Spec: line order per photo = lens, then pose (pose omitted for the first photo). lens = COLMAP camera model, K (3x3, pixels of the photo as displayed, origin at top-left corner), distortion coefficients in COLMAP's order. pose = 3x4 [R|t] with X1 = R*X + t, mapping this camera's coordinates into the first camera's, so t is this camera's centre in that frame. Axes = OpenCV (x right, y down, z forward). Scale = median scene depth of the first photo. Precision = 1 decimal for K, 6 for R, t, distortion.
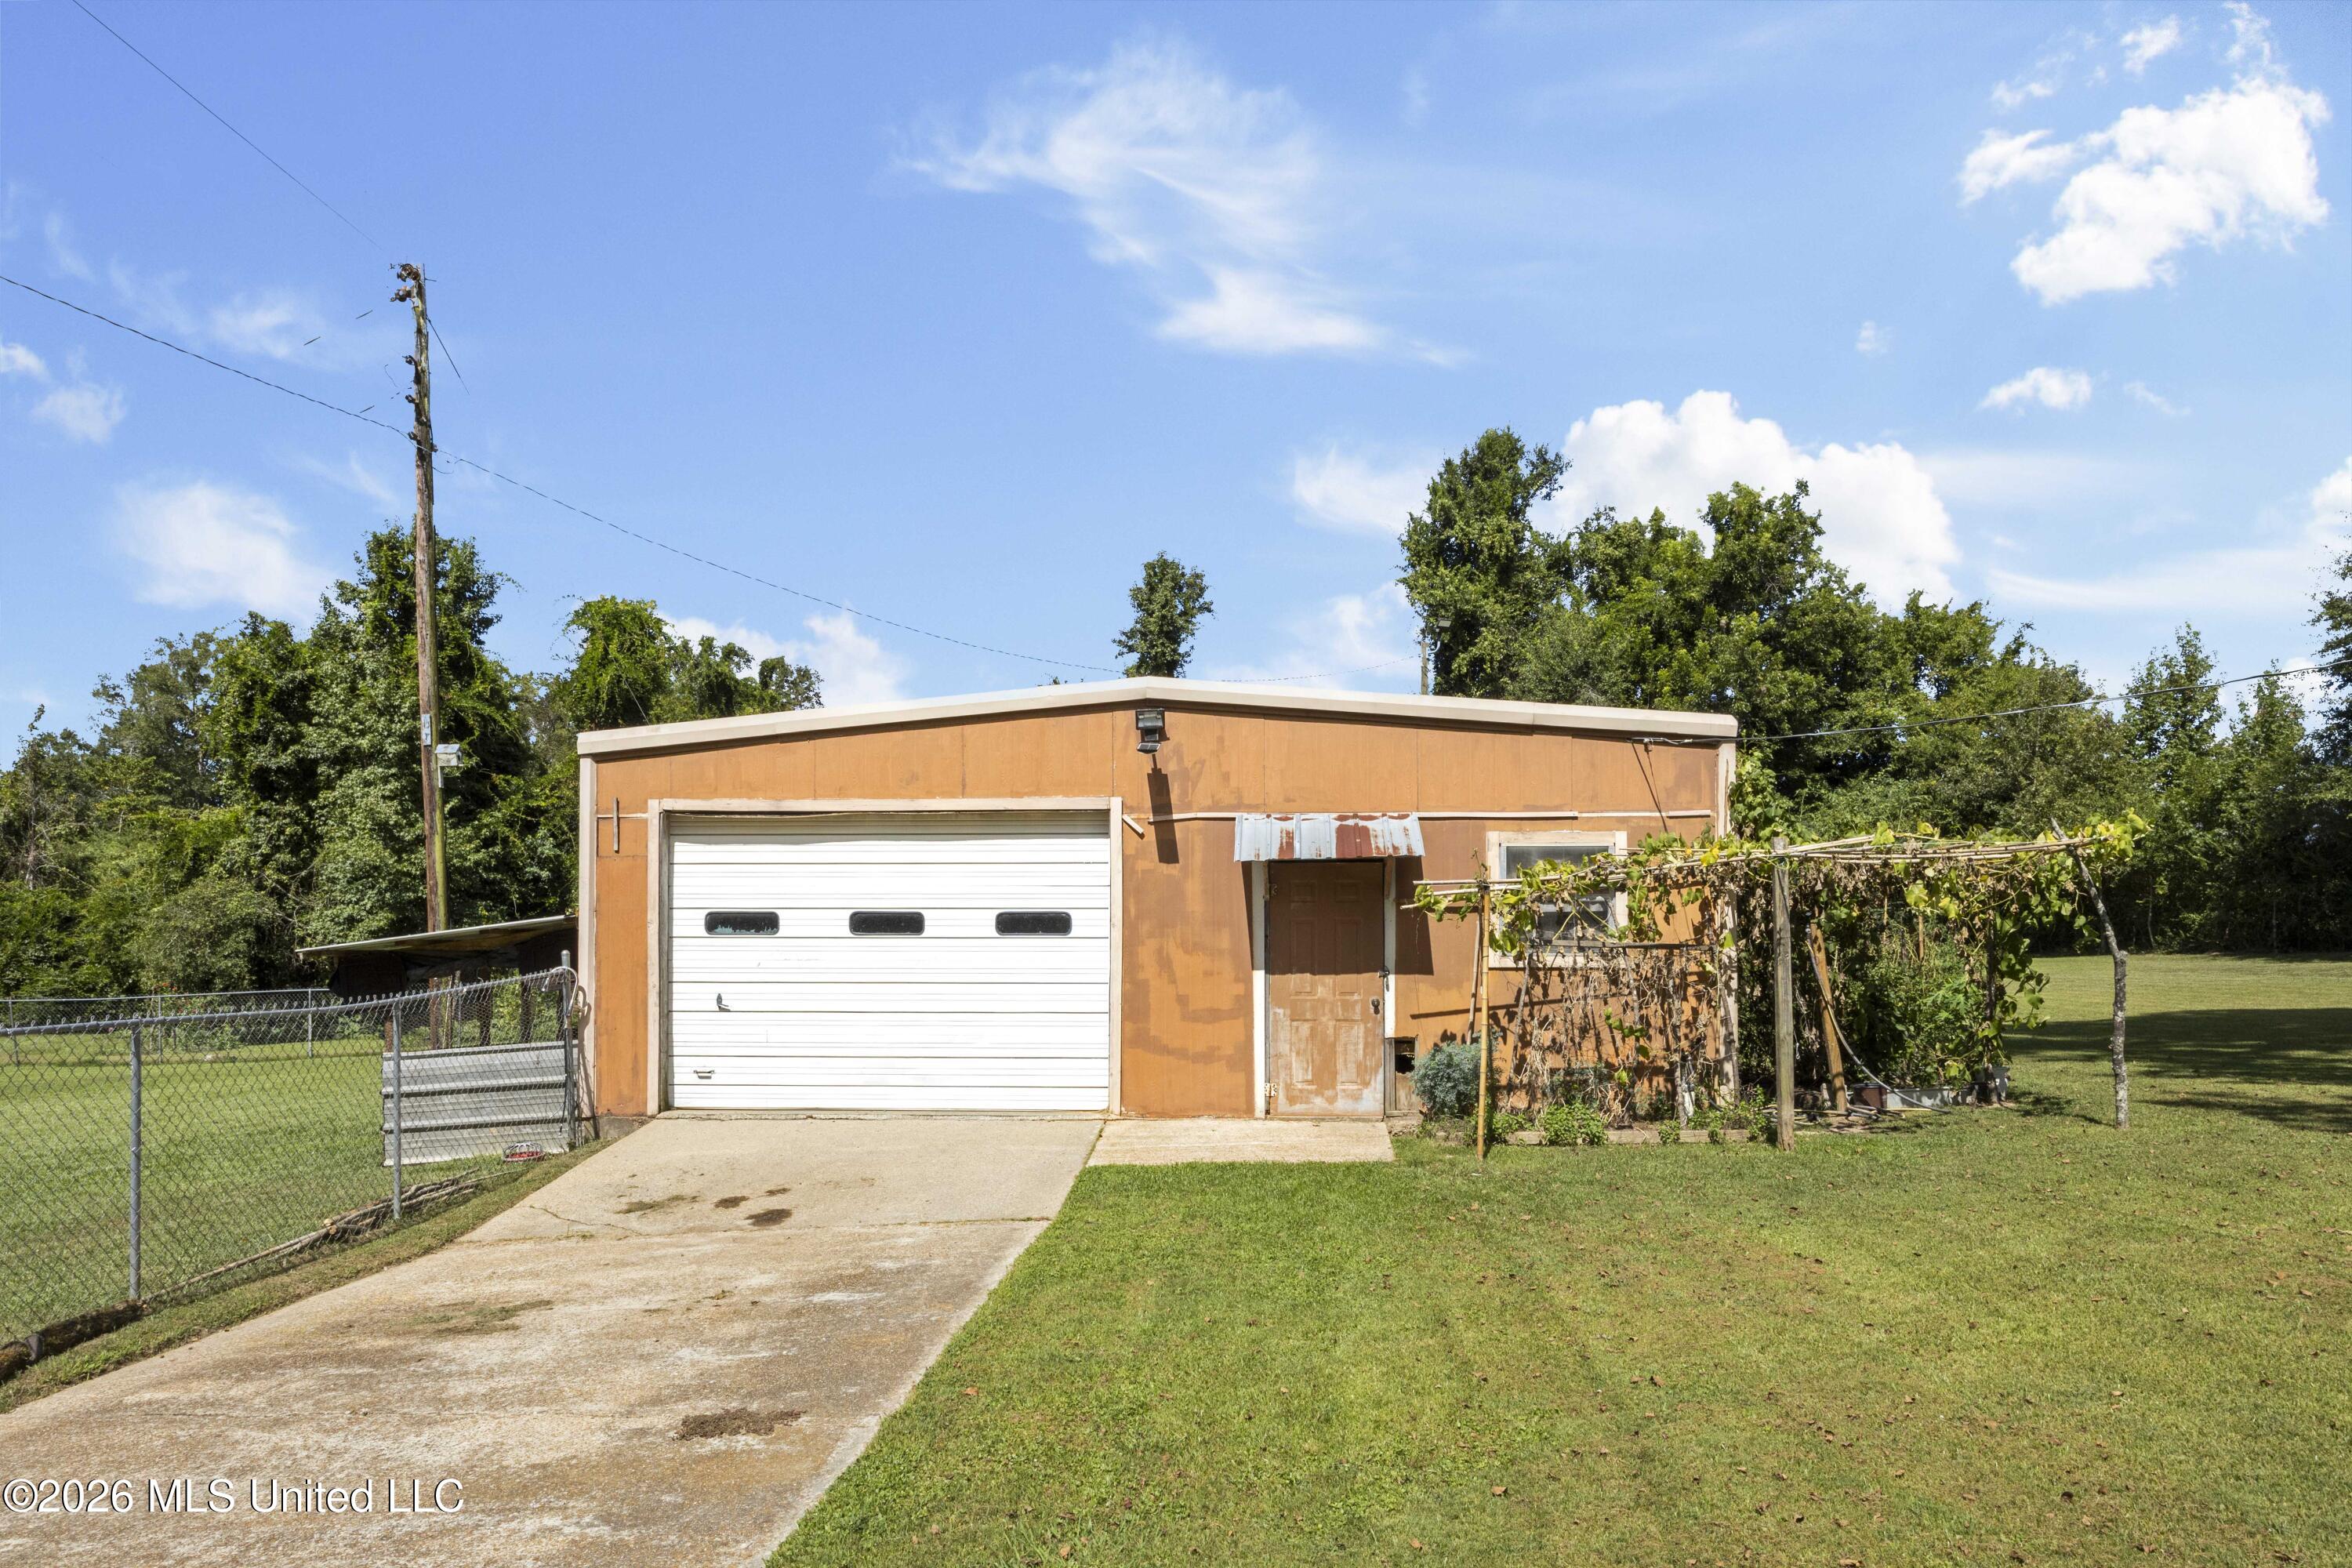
lens RADIAL K [[1518.1, 0, 1192.9], [0, 1518.1, 939.4], [0, 0, 1]] dist [-0.021321, 0.000516]
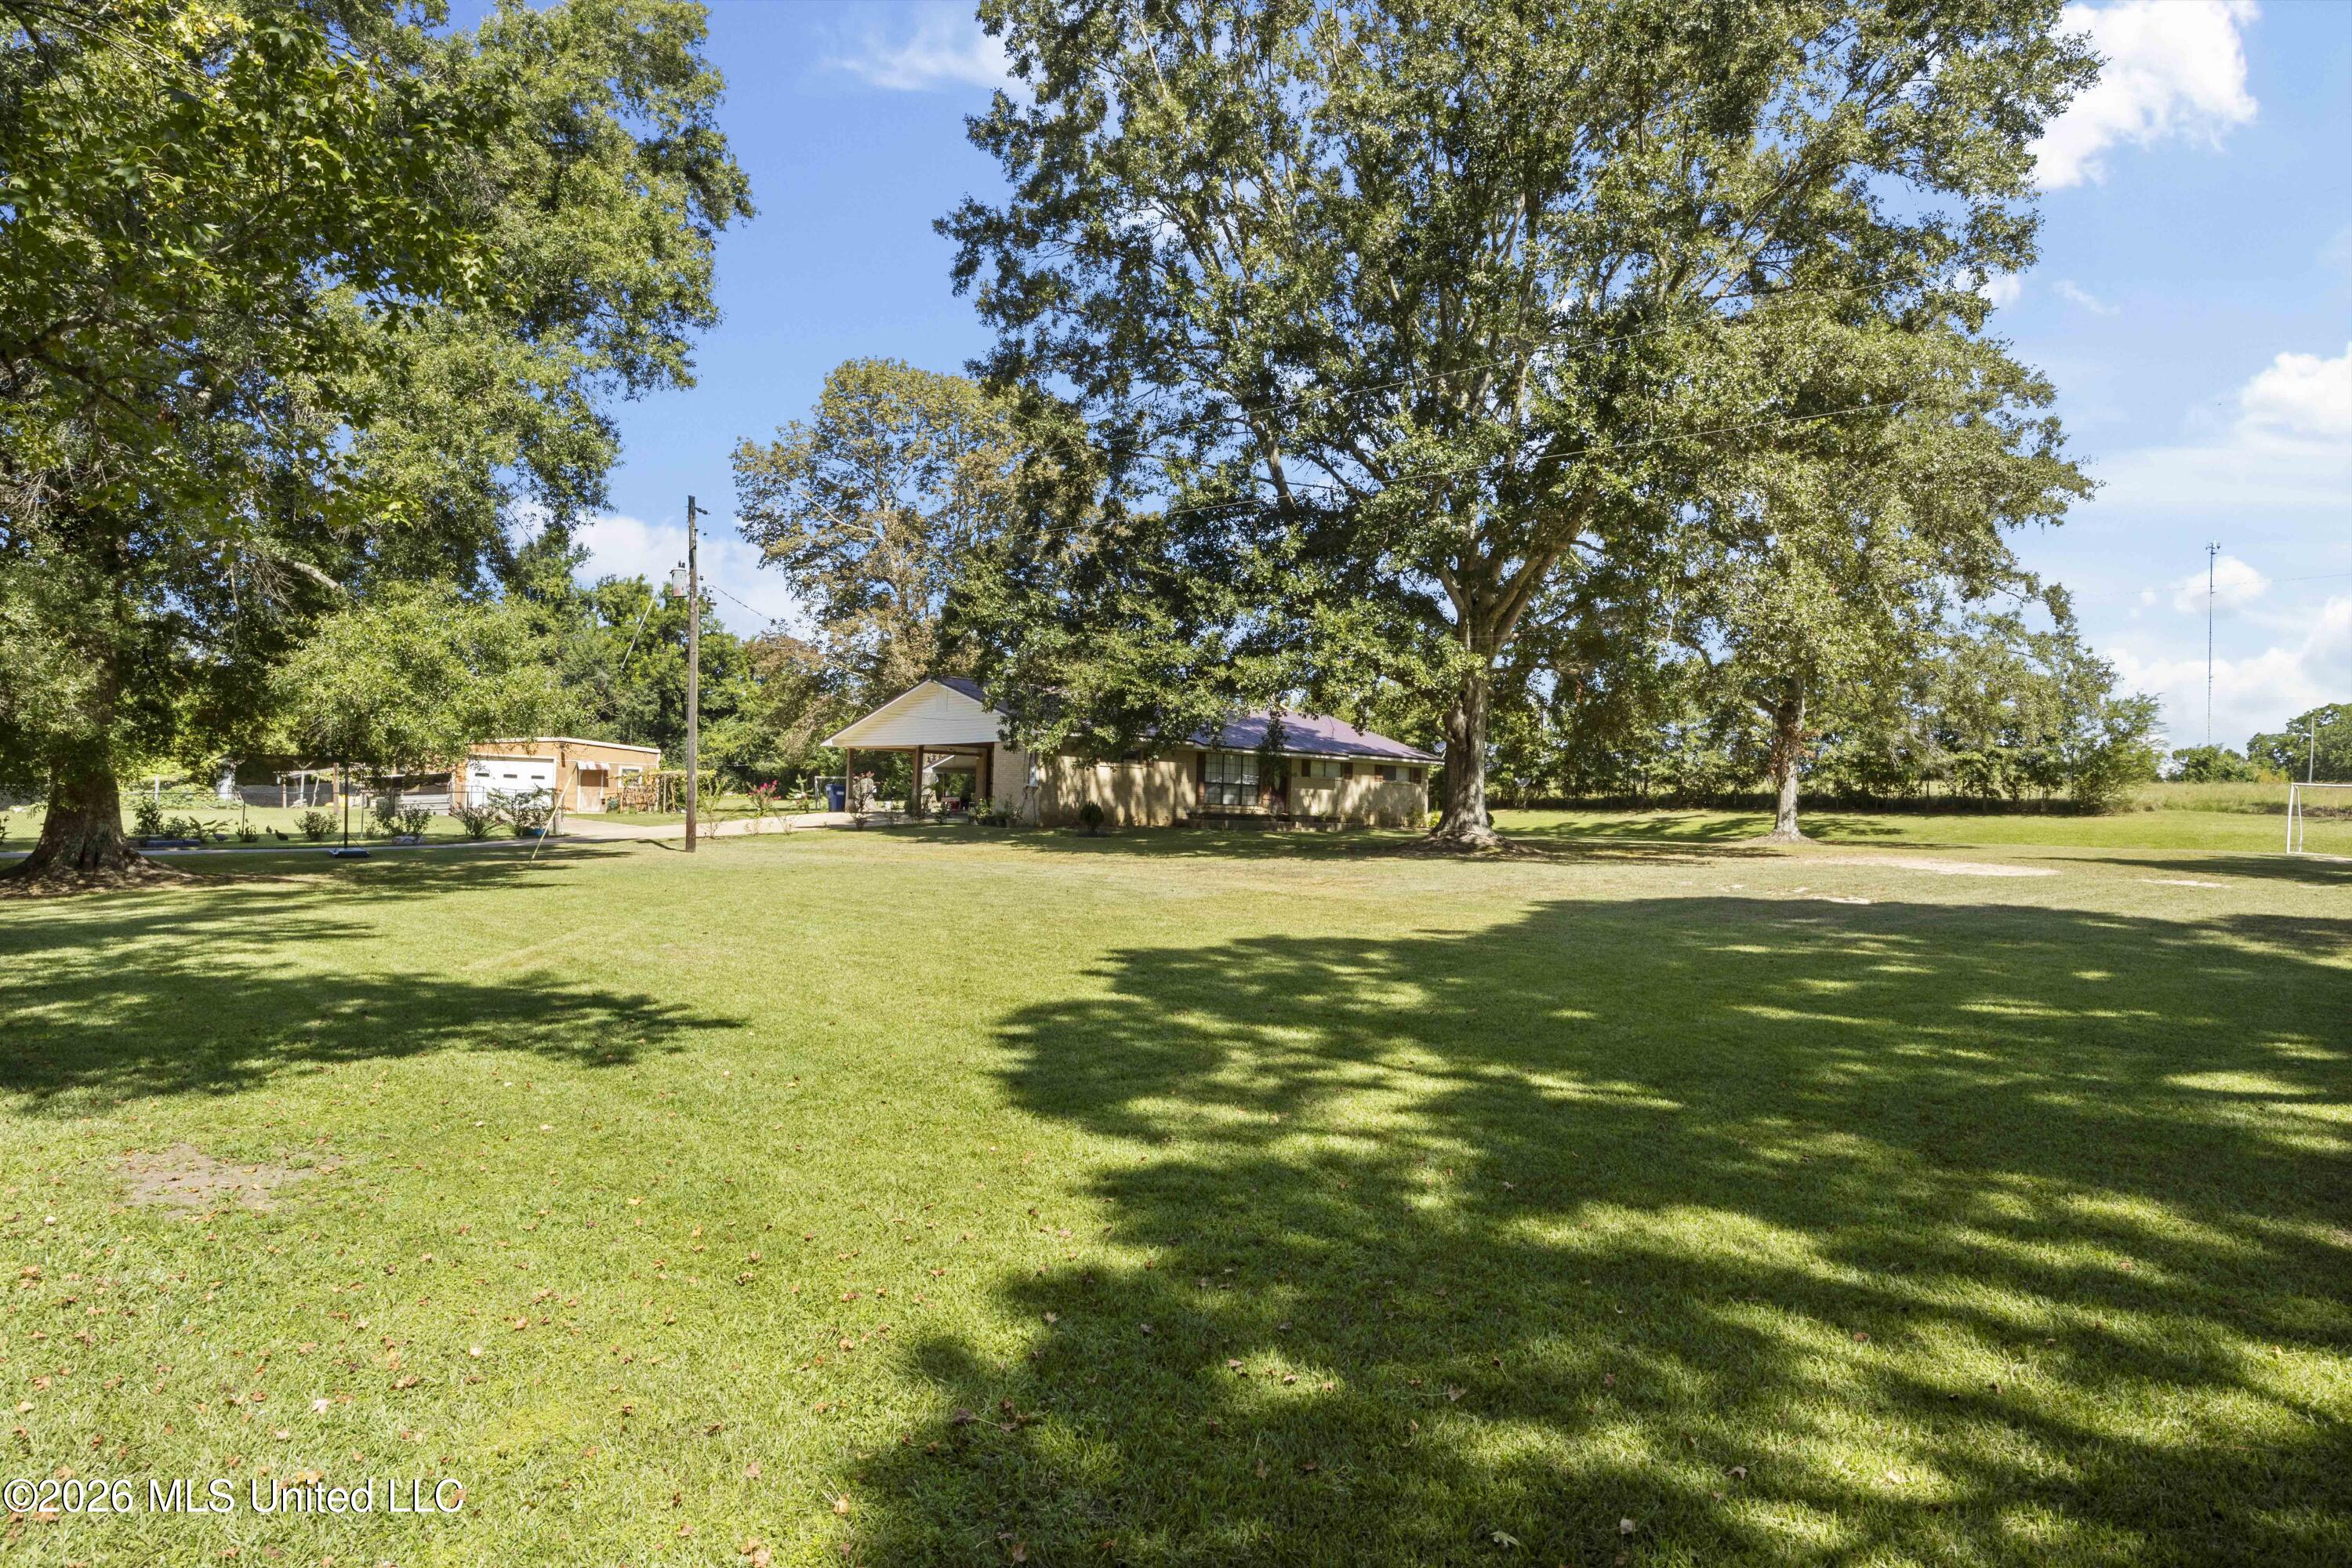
lens RADIAL K [[1369.1, 0, 1178.7], [0, 1369.1, 786.0], [0, 0, 1]] dist [-0.008752, -0.001621]
pose [[0.764100, 0.045334, 0.643503, -0.481184], [-0.040074, 0.998937, -0.022790, 0.014052], [-0.643852, -0.008374, 0.765104, -1.382761]]
